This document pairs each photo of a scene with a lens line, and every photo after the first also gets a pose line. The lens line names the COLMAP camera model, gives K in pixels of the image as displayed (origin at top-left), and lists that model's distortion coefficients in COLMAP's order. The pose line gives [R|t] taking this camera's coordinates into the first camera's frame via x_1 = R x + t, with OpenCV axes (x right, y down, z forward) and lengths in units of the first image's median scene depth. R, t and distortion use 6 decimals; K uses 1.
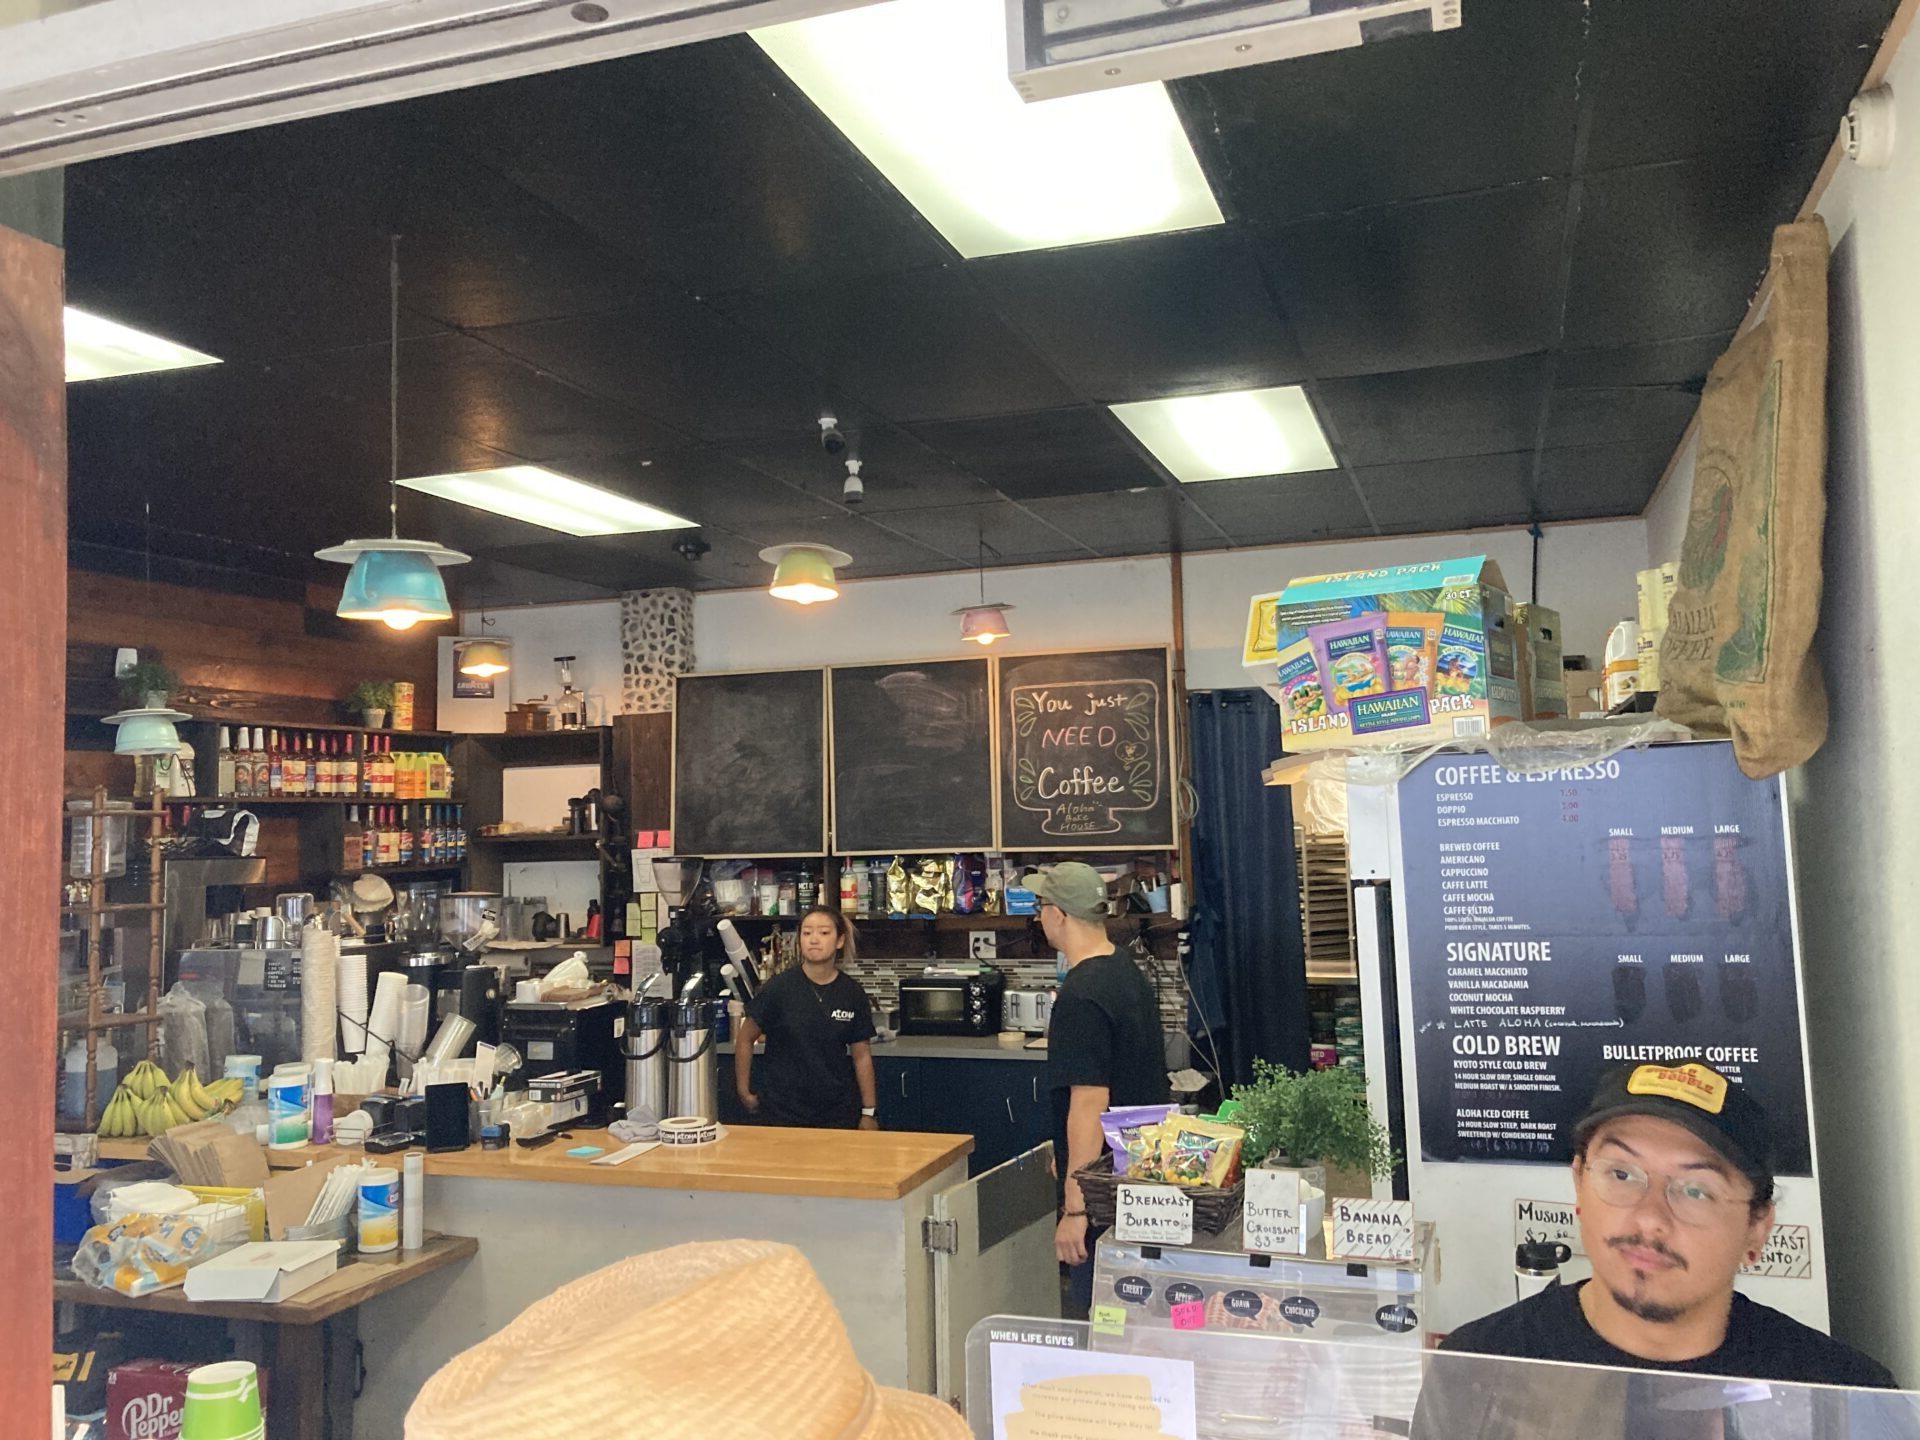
lens RADIAL K [[1582.1, 0, 959.2], [0, 1582.1, 692.2], [0, 0, 1]] dist [0.005244, -0.000423]
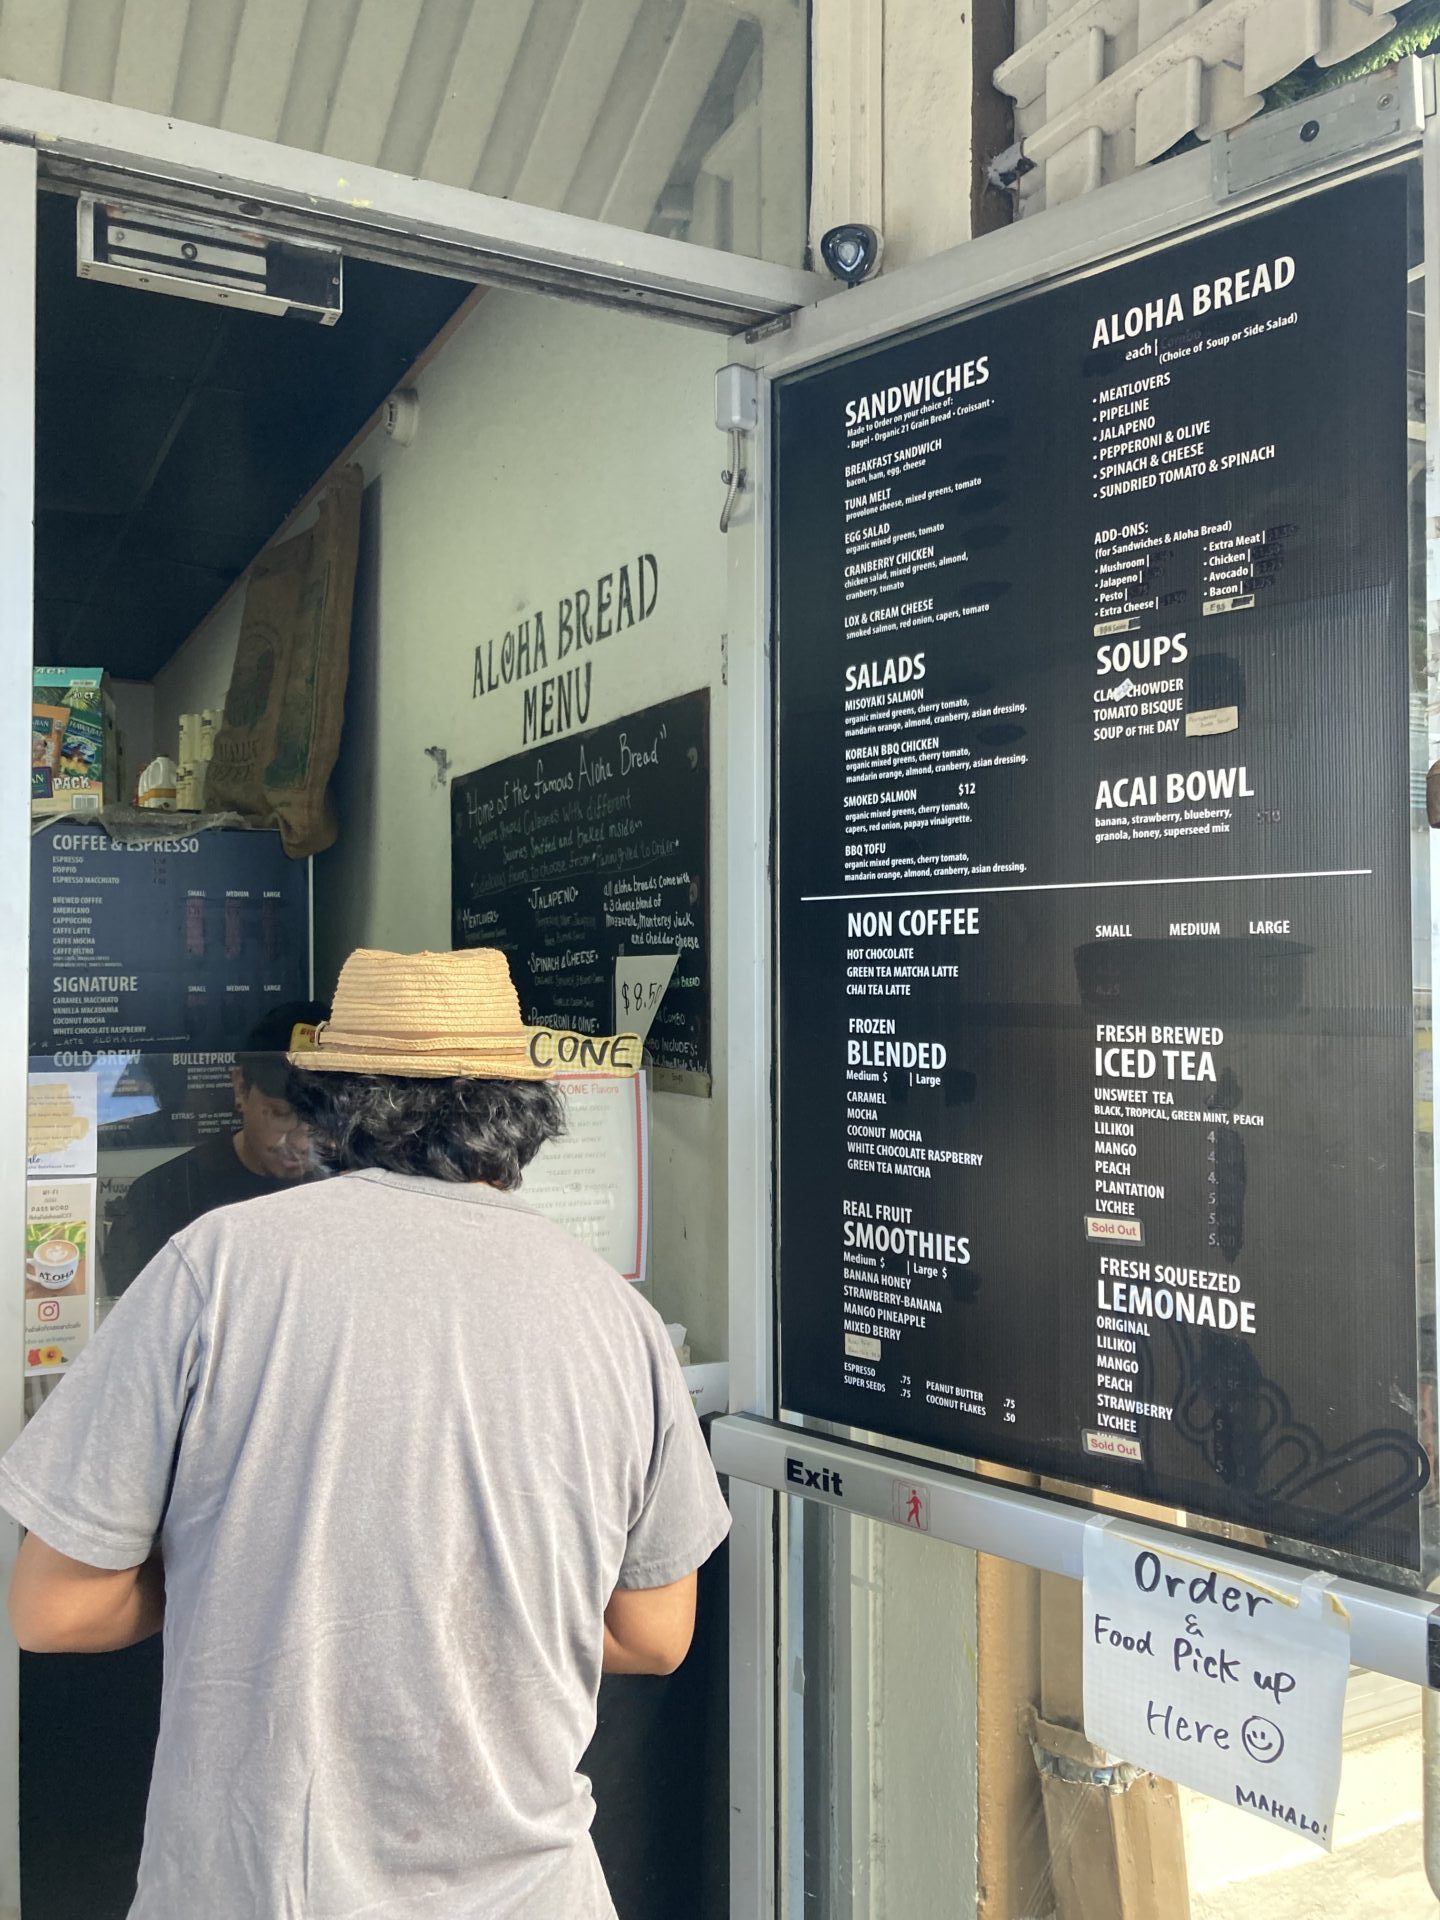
lens RADIAL K [[1582.1, 0, 720.0], [0, 1582.1, 960.0], [0, 0, 1]] dist [0.005244, -0.000423]
pose [[0.690634, 0.039840, 0.722106, -0.224366], [-0.074601, 0.997080, 0.016339, 0.086976], [-0.719346, -0.065154, 0.691589, -0.222473]]
